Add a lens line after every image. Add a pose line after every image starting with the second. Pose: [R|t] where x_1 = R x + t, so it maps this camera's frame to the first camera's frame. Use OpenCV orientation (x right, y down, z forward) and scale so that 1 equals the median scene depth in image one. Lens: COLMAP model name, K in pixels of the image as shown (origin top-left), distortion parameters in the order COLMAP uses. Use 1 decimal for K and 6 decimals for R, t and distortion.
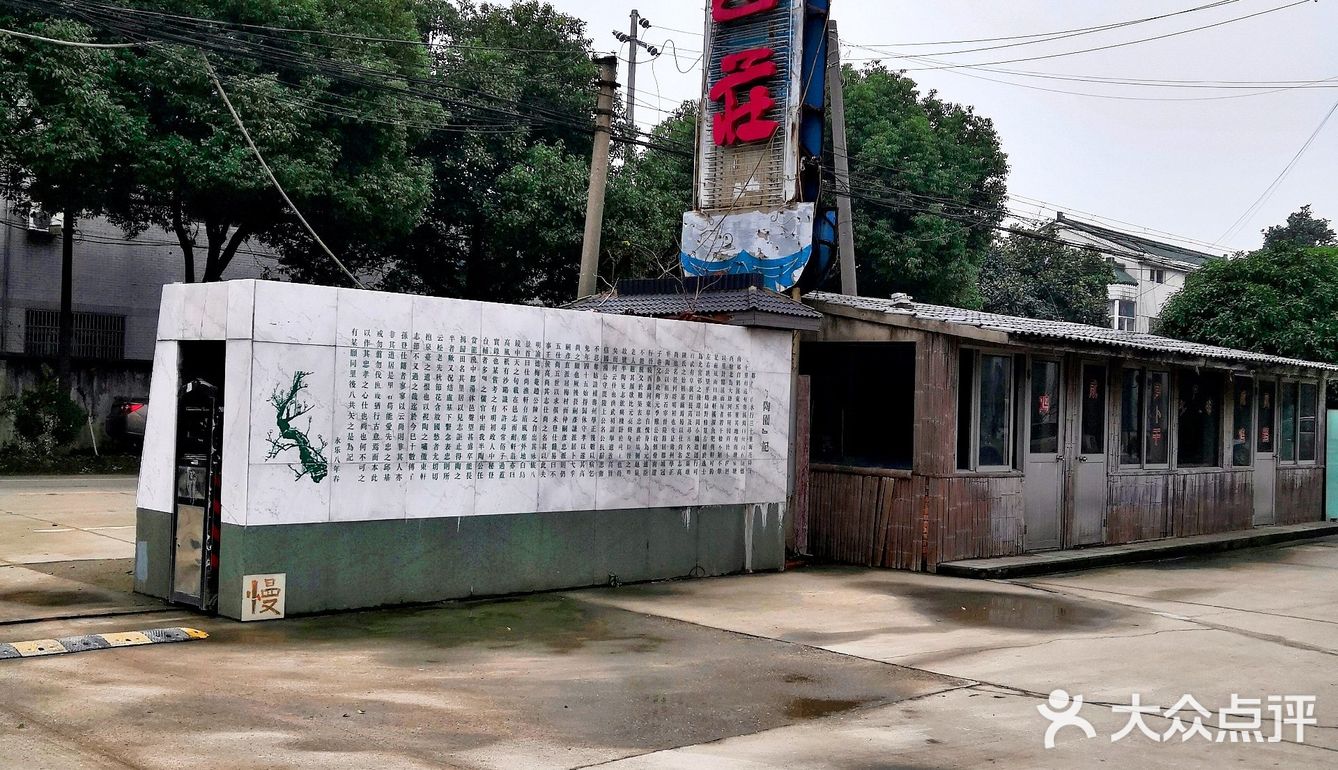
lens RADIAL K [[1379.3, 0, 669.0], [0, 1379.3, 385.0], [0, 0, 1]] dist [0.262293, -0.007300]
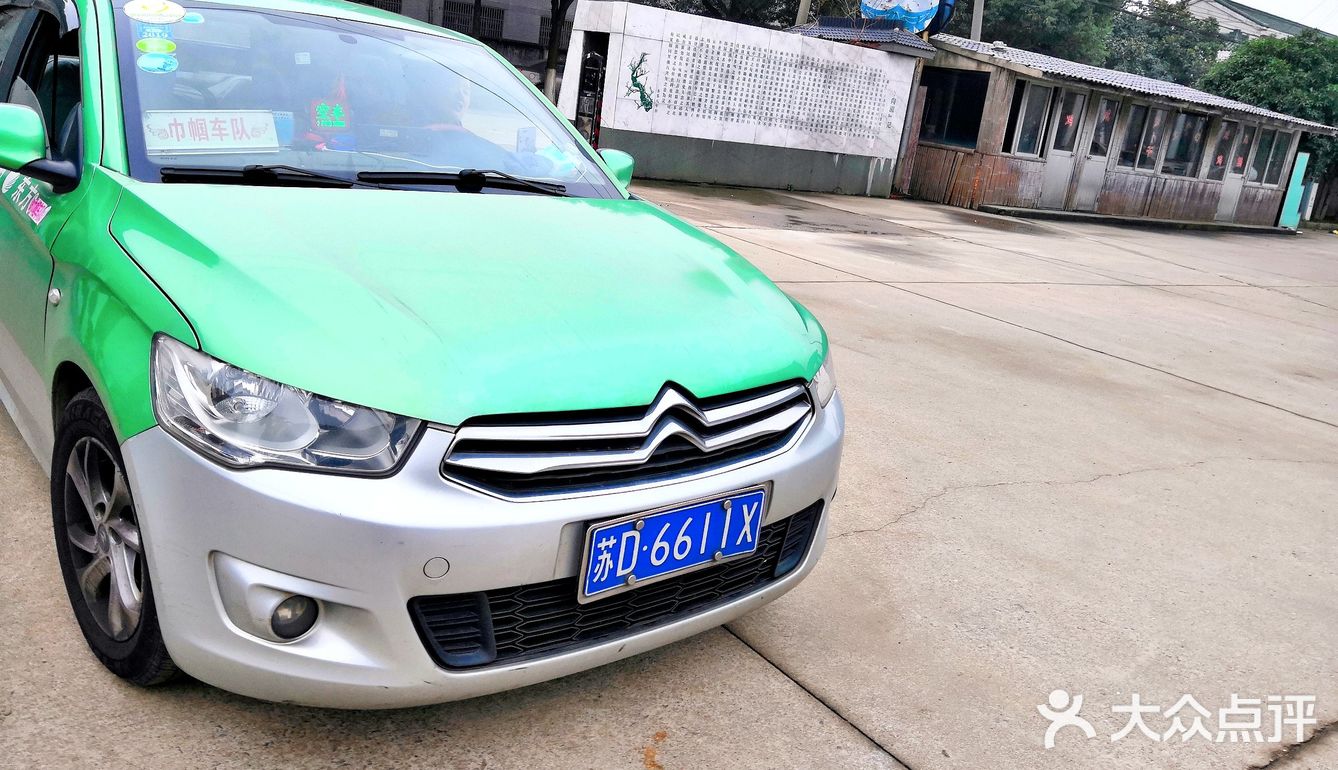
lens RADIAL K [[1082.0, 0, 669.0], [0, 1082.0, 385.0], [0, 0, 1]] dist [-0.007434, 0.063350]
pose [[0.976854, 0.146635, -0.155737, 0.067230], [-0.100951, 0.957913, 0.268722, 0.022594], [0.188587, -0.246780, 0.950544, -0.485872]]
